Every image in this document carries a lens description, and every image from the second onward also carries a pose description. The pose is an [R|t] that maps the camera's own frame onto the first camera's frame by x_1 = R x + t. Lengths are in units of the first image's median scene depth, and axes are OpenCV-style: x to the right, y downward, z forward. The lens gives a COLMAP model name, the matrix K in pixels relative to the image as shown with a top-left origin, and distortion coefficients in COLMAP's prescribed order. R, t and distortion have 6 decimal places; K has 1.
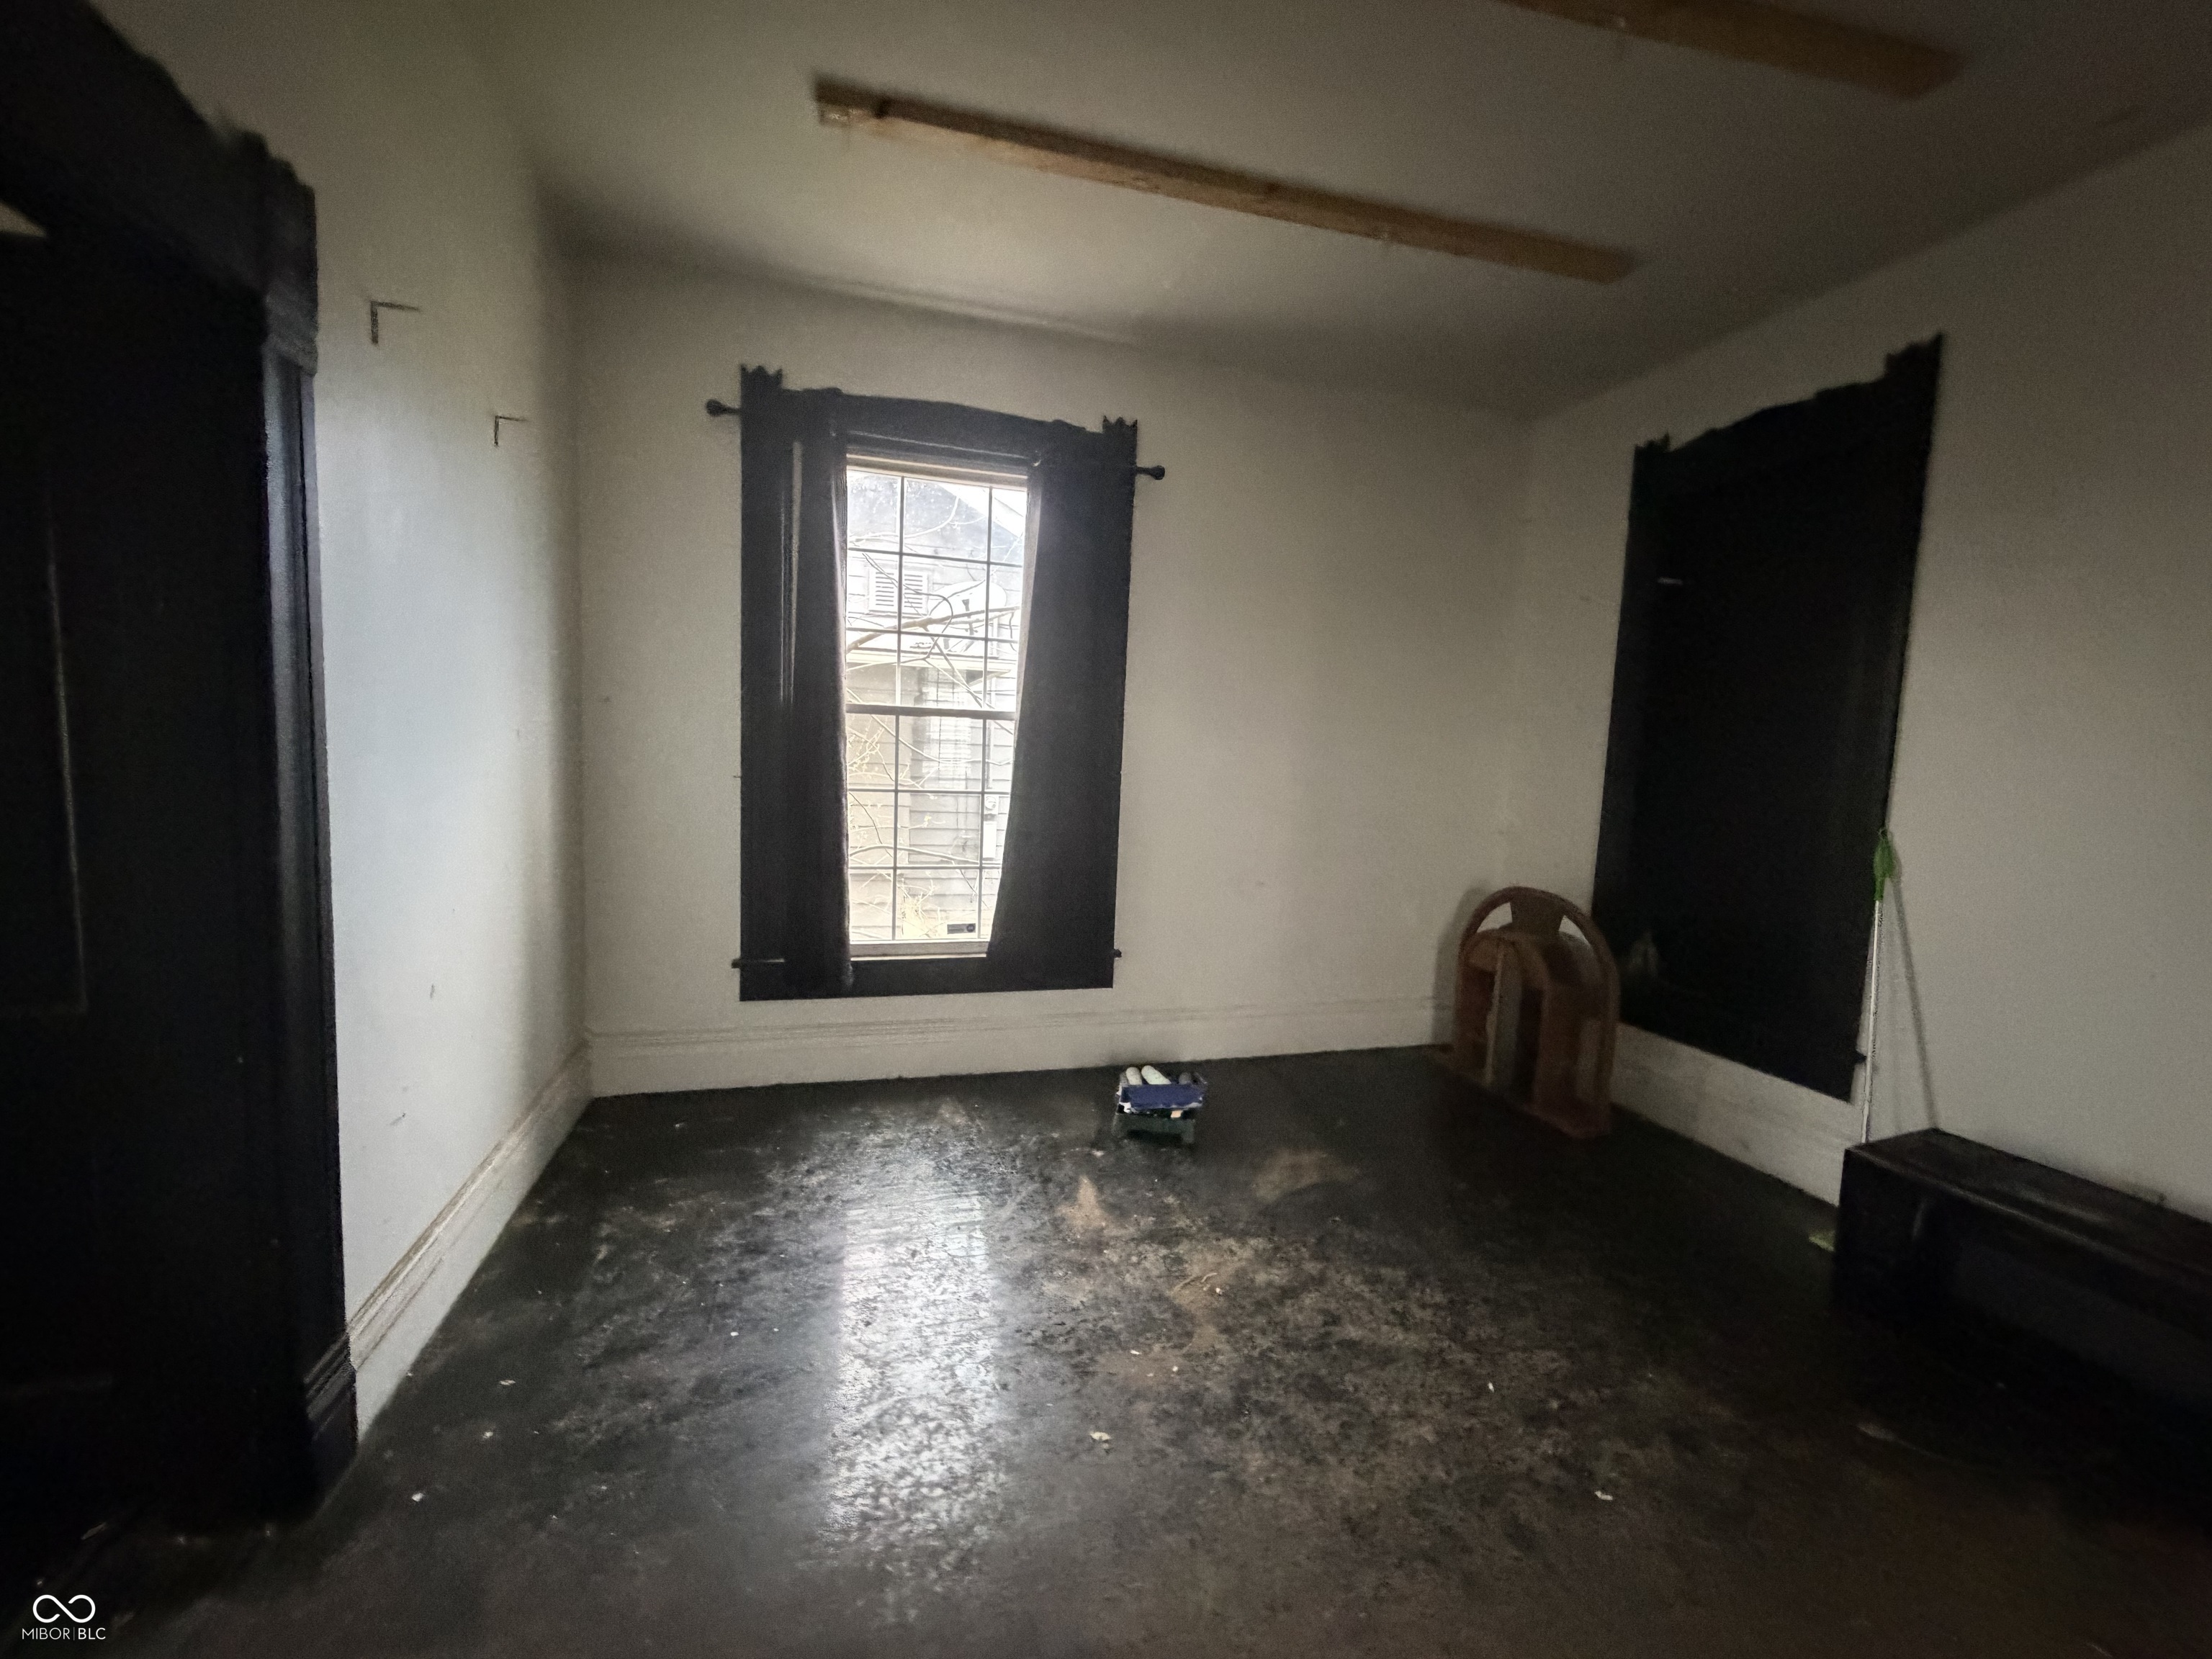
lens RADIAL K [[882.2, 0, 1106.0], [0, 882.2, 829.5], [0, 0, 1]] dist [-0.001976, -0.000336]
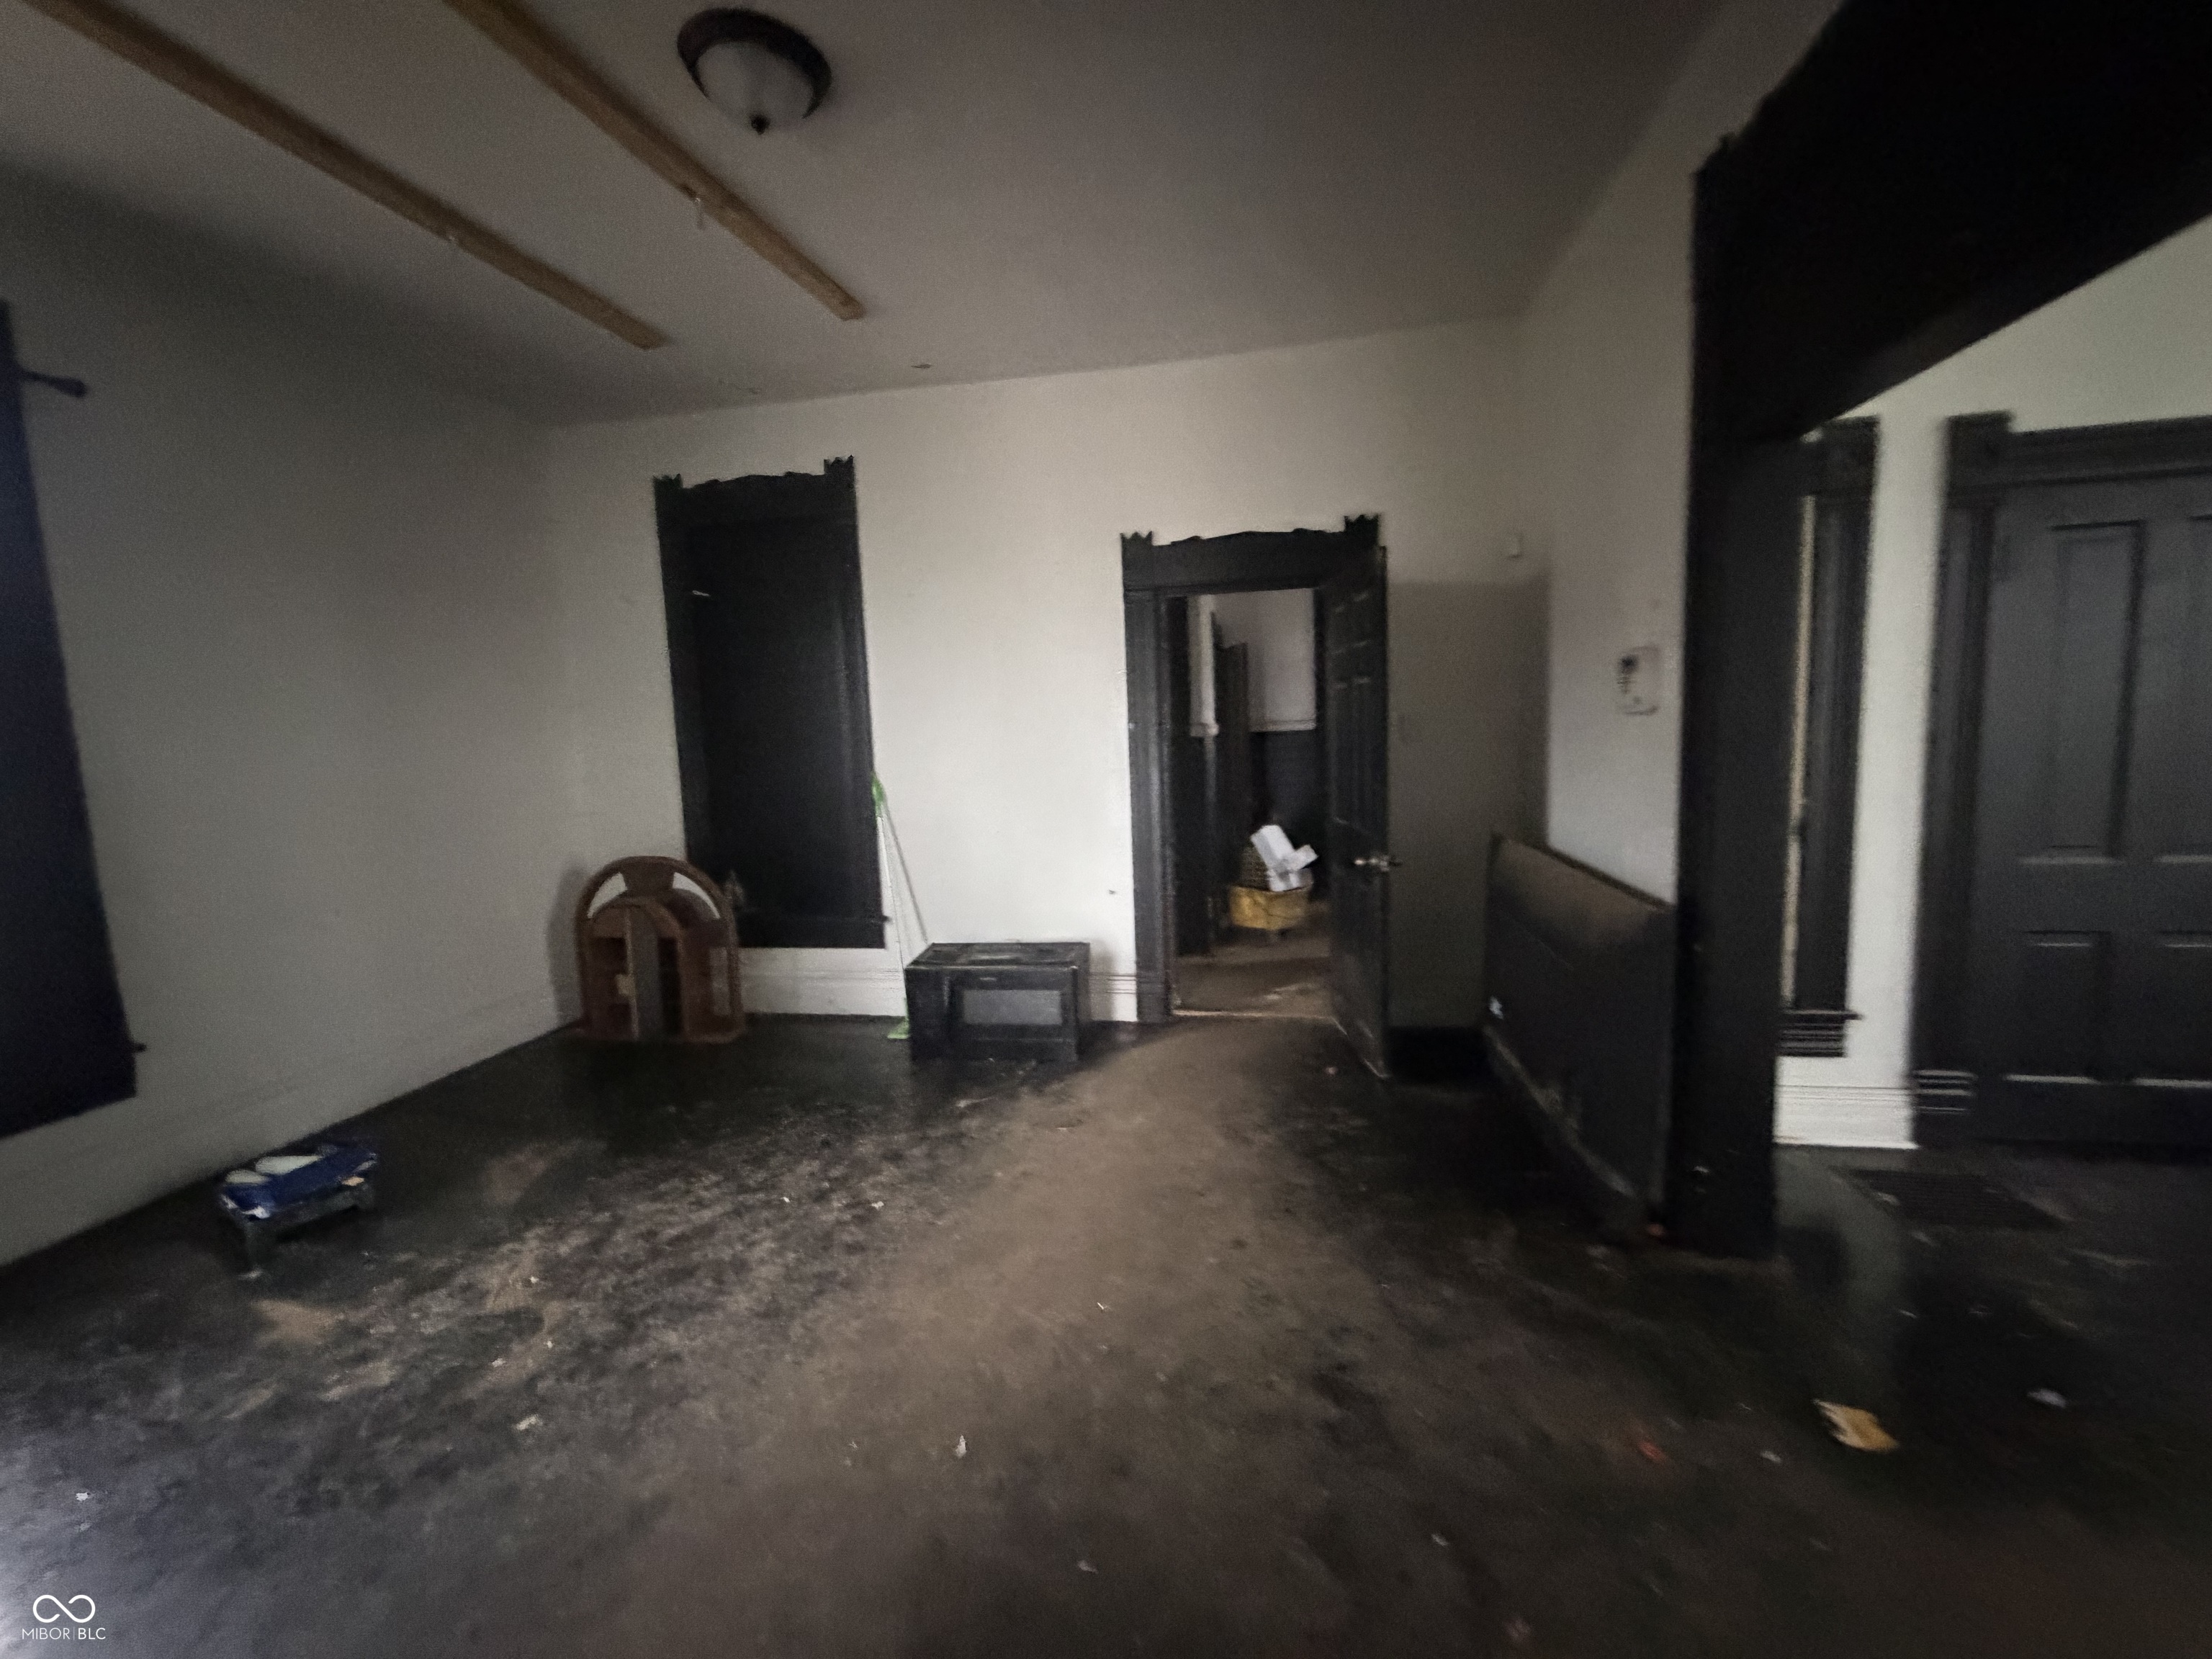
lens RADIAL K [[882.2, 0, 1106.0], [0, 882.2, 829.5], [0, 0, 1]] dist [-0.001976, -0.000336]
pose [[0.445012, -0.155368, 0.881944, -0.366982], [0.135154, 0.985207, 0.105363, -0.008784], [-0.885267, 0.072310, 0.459427, -0.087943]]
